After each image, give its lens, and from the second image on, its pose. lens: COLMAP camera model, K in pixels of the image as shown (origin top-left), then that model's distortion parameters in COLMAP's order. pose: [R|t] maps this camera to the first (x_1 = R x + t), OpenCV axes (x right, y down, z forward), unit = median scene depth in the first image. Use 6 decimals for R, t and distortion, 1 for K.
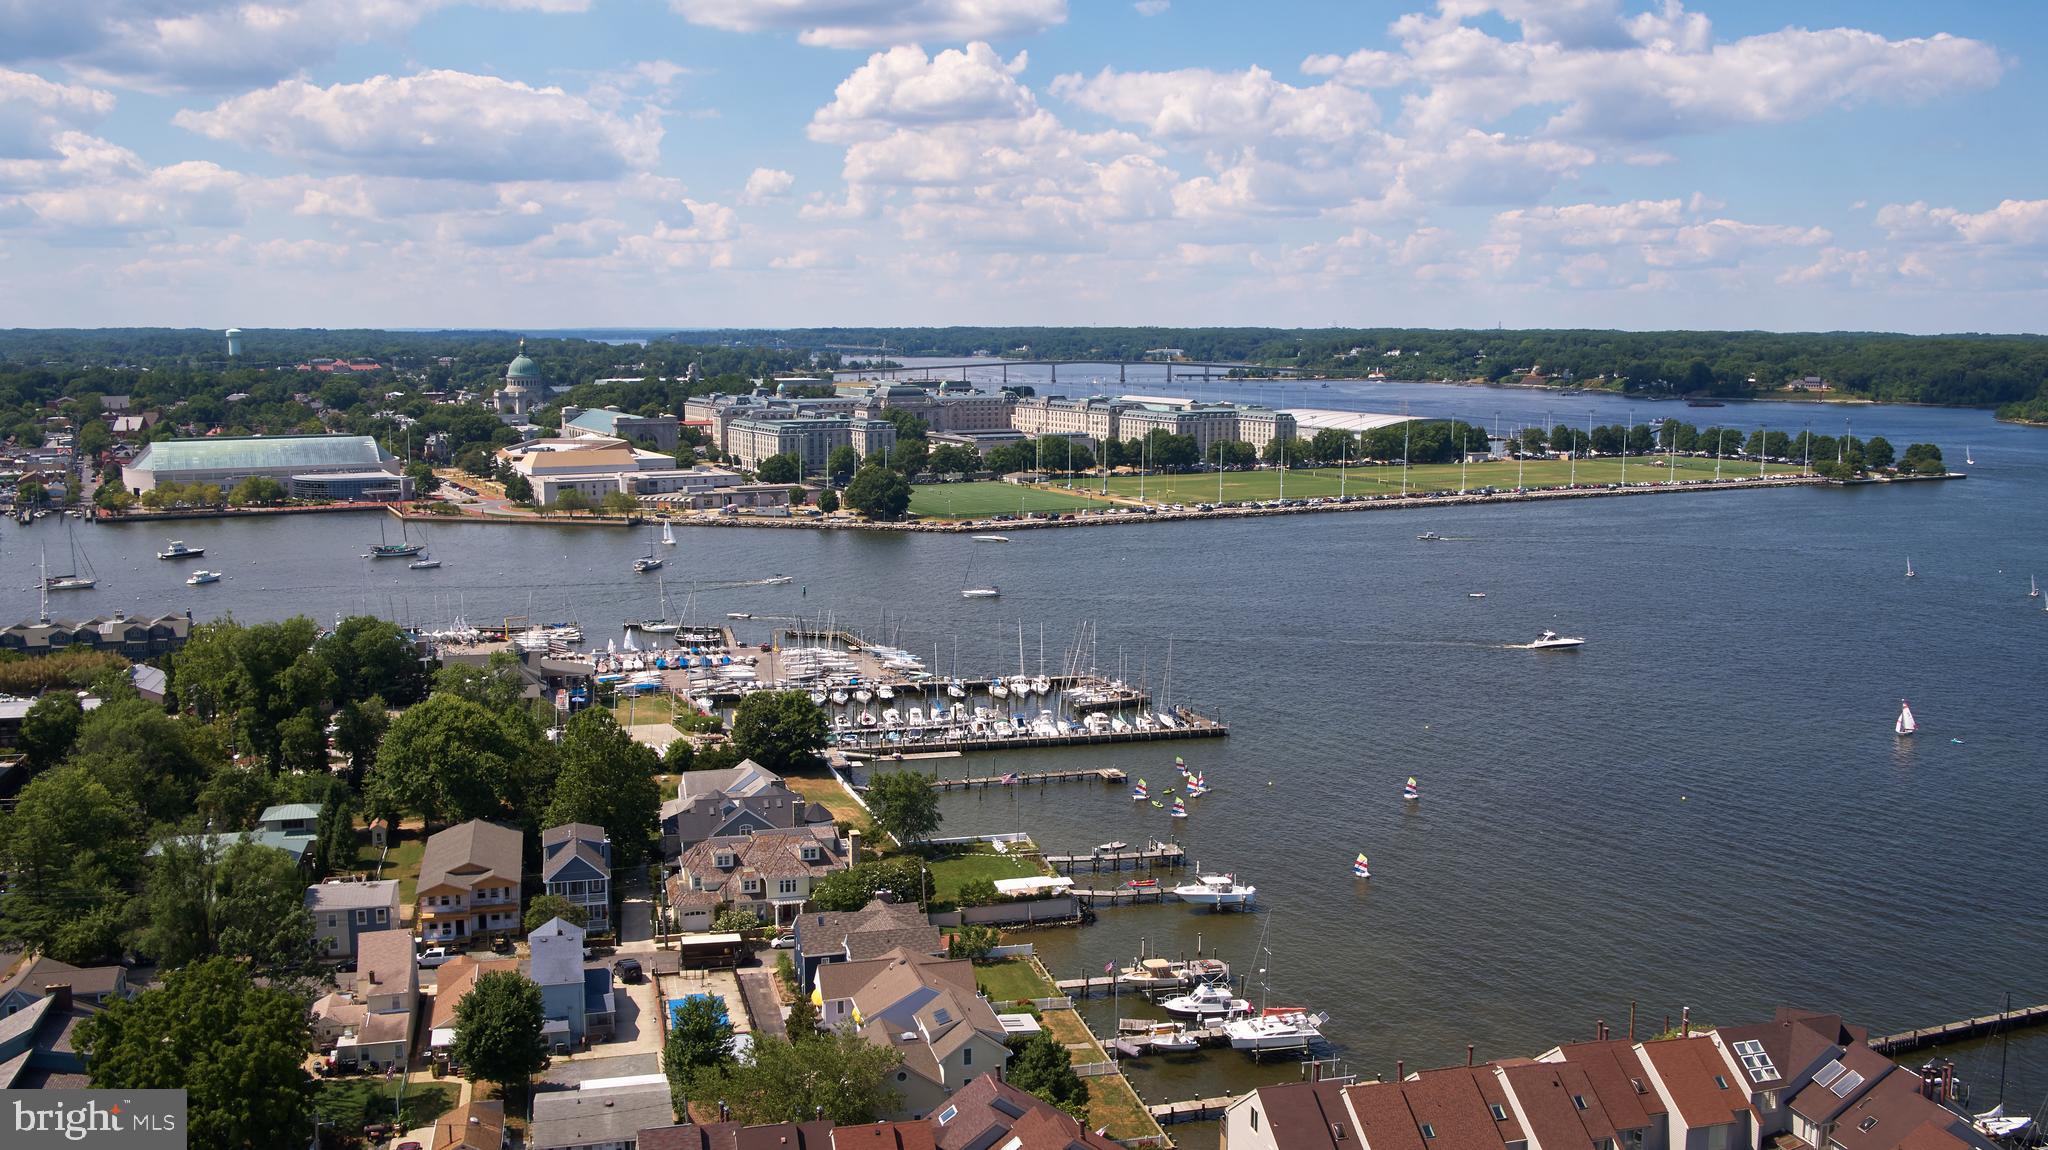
lens RADIAL K [[1778.9, 0, 1014.7], [0, 1778.9, 567.2], [0, 0, 1]] dist [-0.060084, 0.024409]
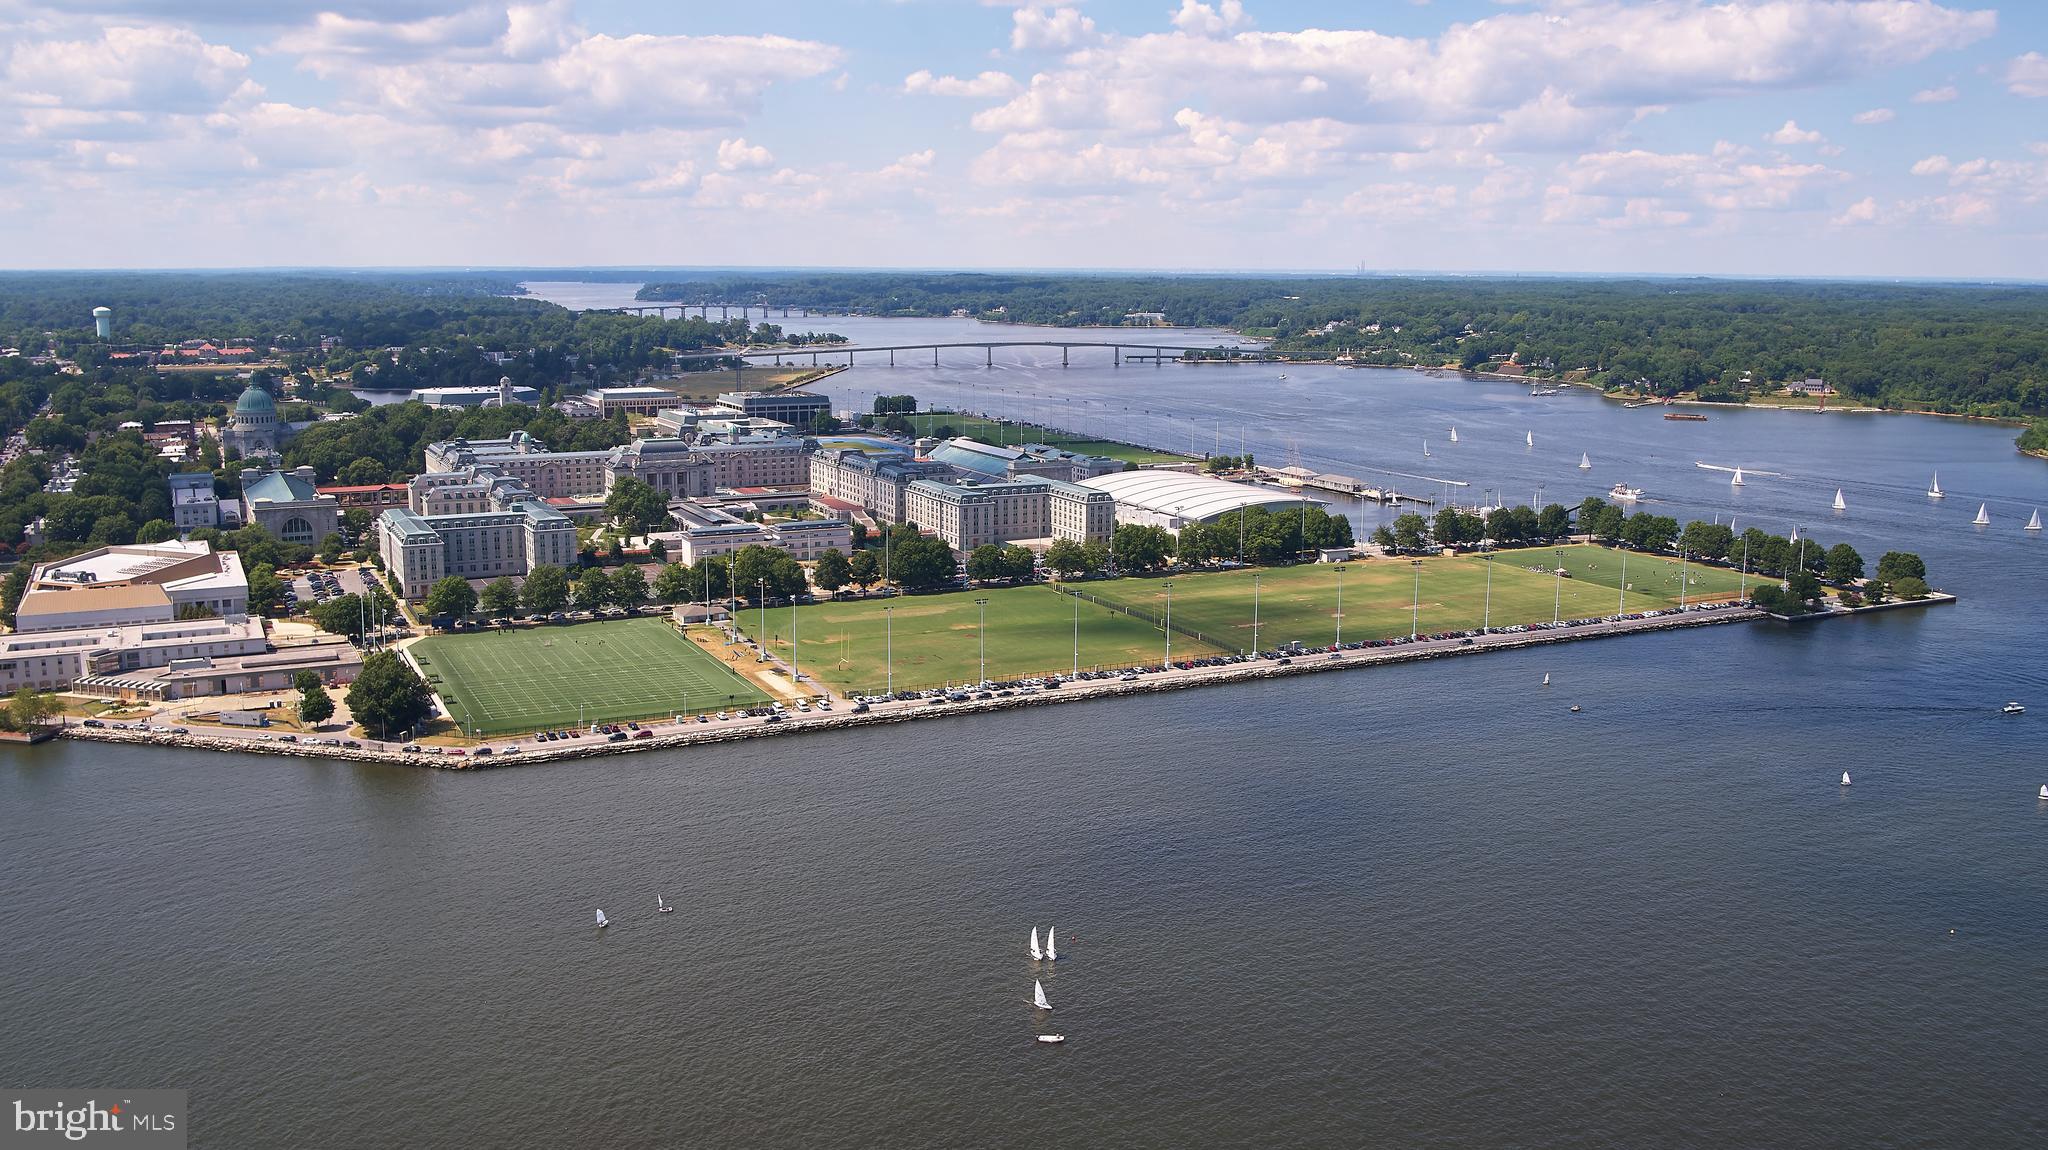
lens RADIAL K [[1778.9, 0, 1032.1], [0, 1778.9, 570.8], [0, 0, 1]] dist [-0.060084, 0.024409]
pose [[0.999944, 0.002720, -0.010230, 0.074403], [-0.002332, 0.999283, 0.037797, -0.046608], [0.010325, -0.037771, 0.999233, 0.116560]]
